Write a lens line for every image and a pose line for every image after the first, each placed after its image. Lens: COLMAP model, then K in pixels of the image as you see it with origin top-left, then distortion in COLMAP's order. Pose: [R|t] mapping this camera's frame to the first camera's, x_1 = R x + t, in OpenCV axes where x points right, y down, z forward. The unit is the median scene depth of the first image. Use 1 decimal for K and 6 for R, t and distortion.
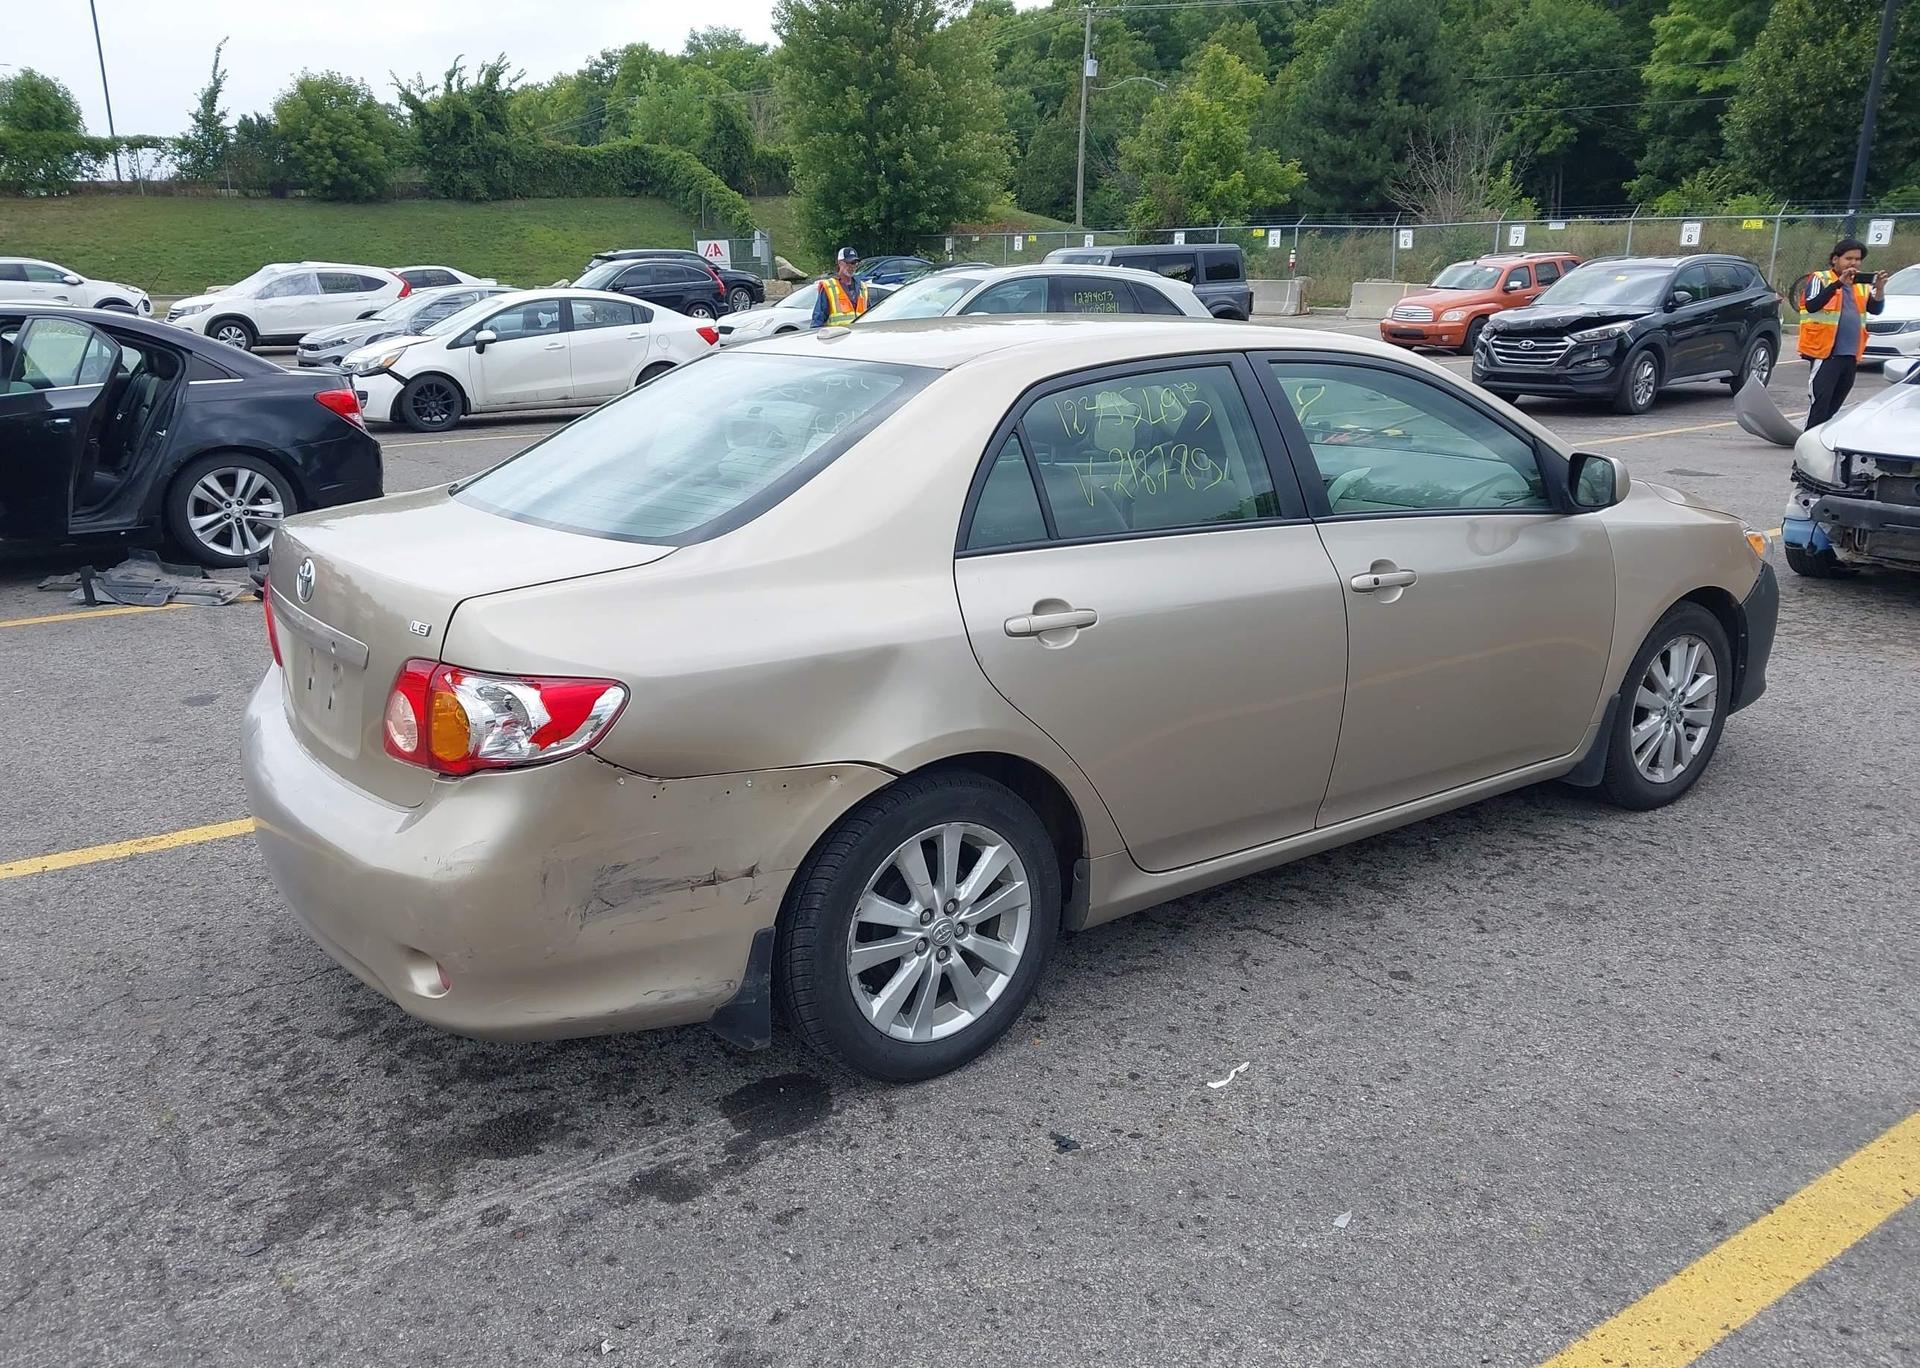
lens RADIAL K [[1509.9, 0, 946.2], [0, 1509.9, 687.9], [0, 0, 1]] dist [0.023118, -0.025932]
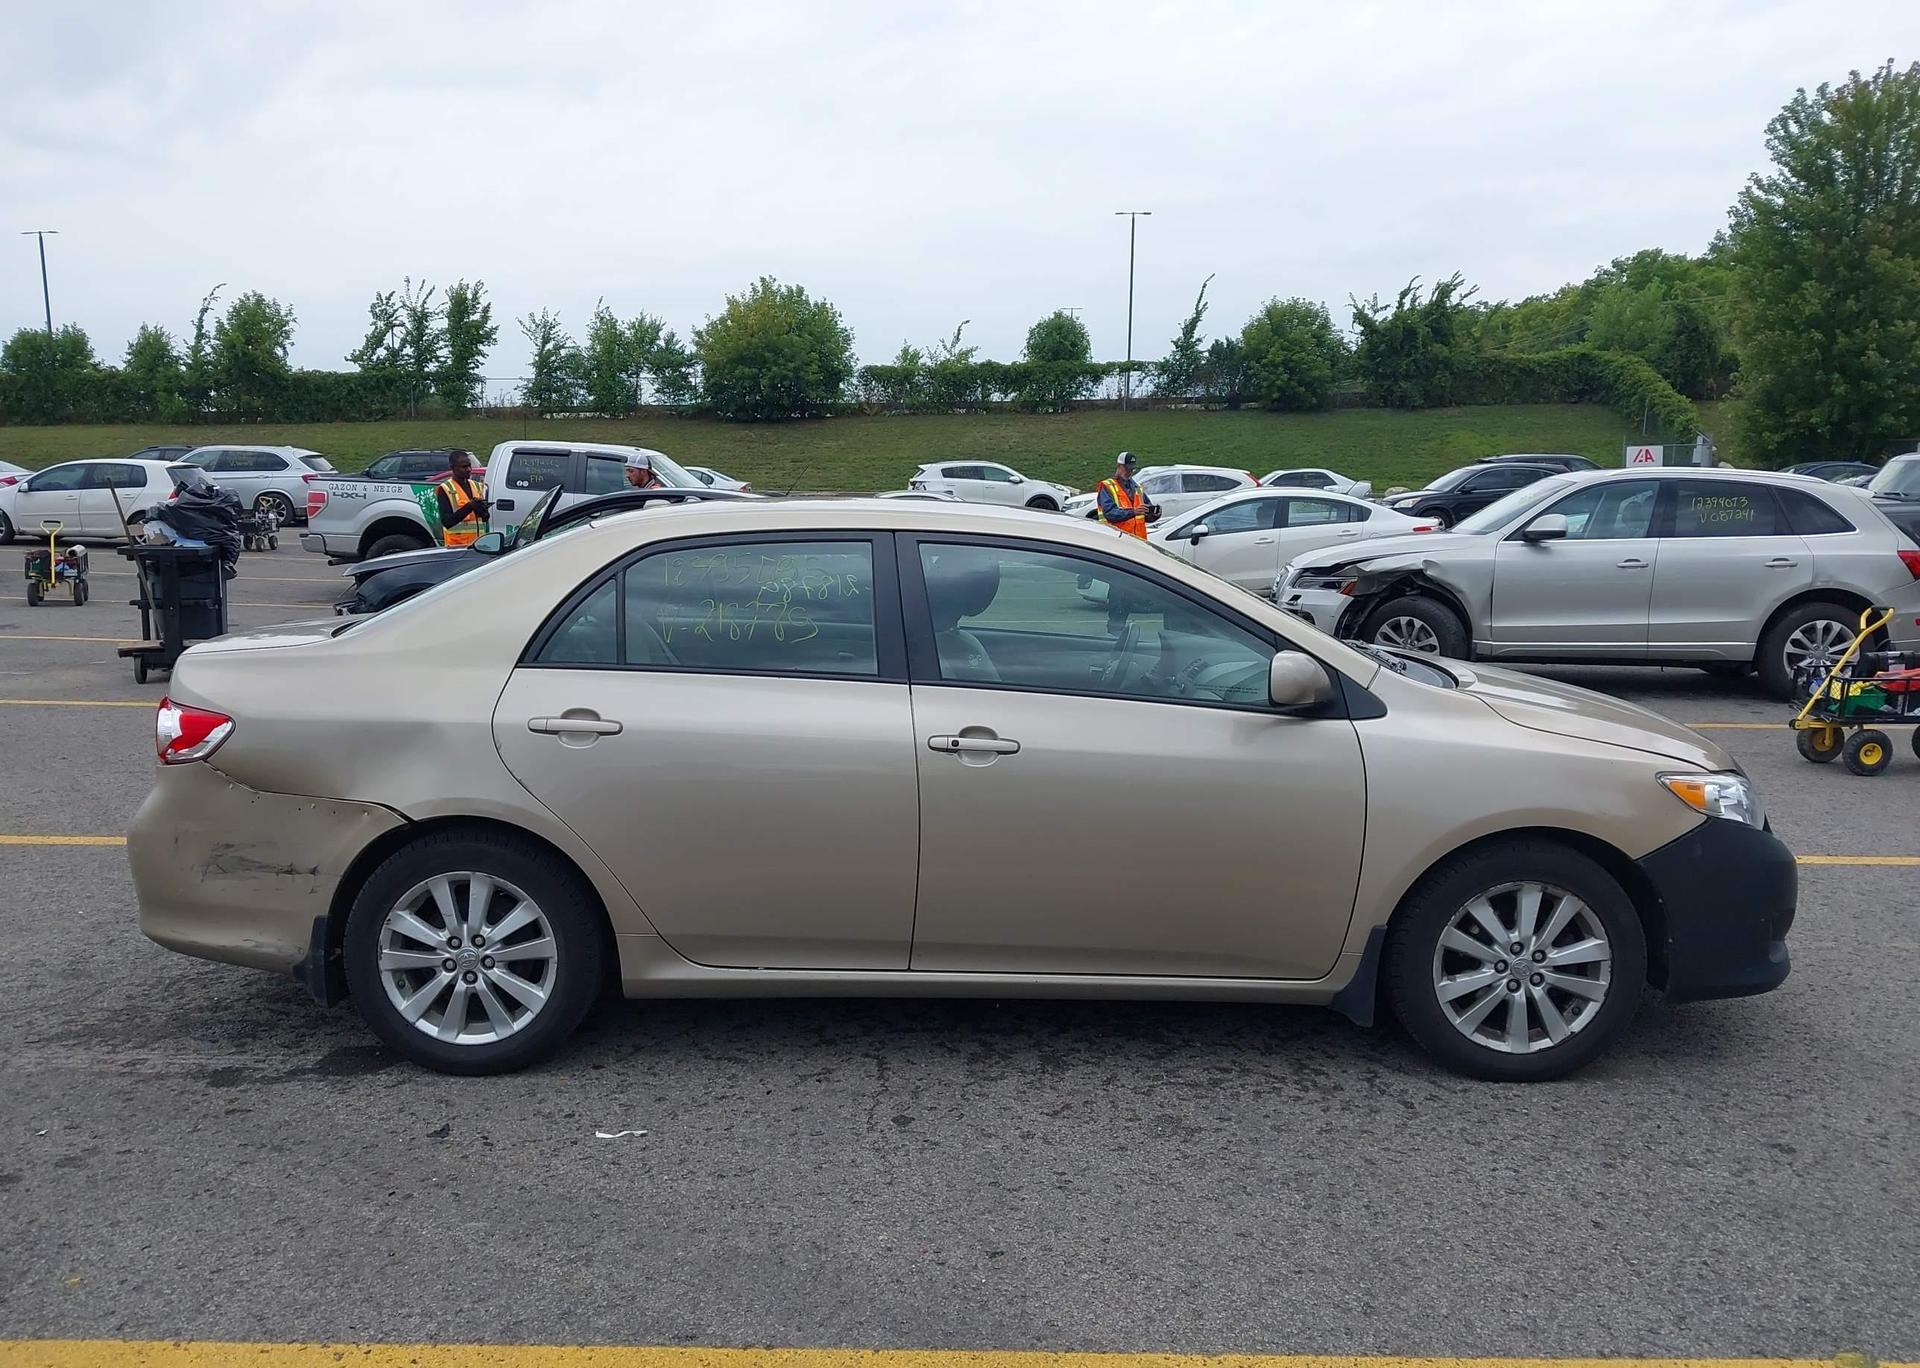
lens RADIAL K [[1509.9, 0, 950.5], [0, 1509.9, 689.2], [0, 0, 1]] dist [0.023118, -0.025932]
pose [[0.811770, 0.095191, -0.576167, 0.190223], [-0.168360, 0.982882, -0.074818, -0.006017], [0.559183, 0.157738, 0.813900, 0.028188]]
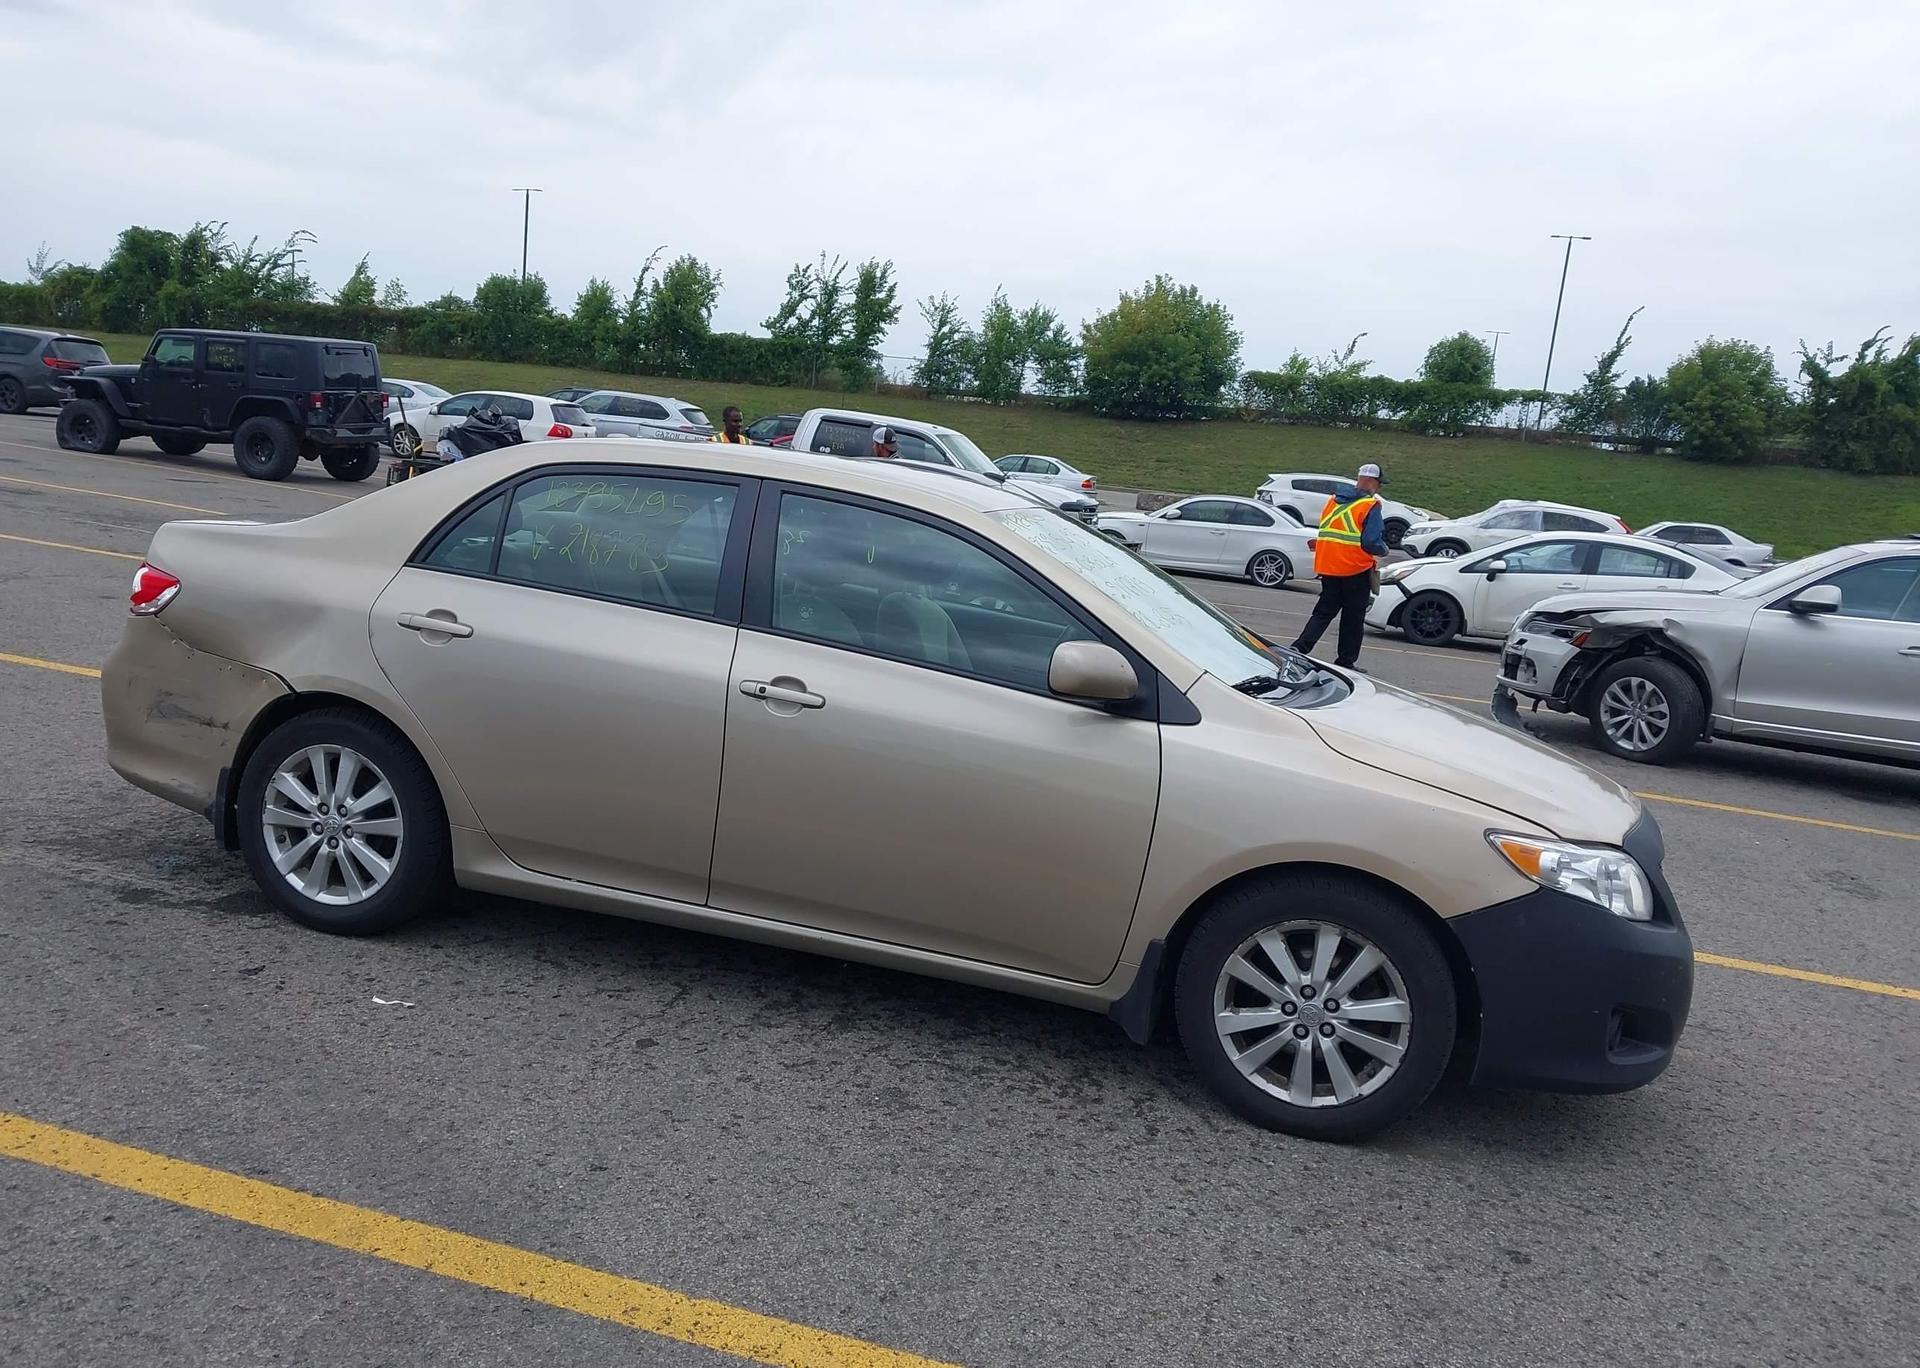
lens RADIAL K [[1509.9, 0, 952.9], [0, 1509.9, 689.6], [0, 0, 1]] dist [0.023118, -0.025932]
pose [[0.630298, 0.195748, -0.751271, 0.252499], [-0.314015, 0.949281, -0.016111, -0.020586], [0.710014, 0.246065, 0.659797, 0.083225]]
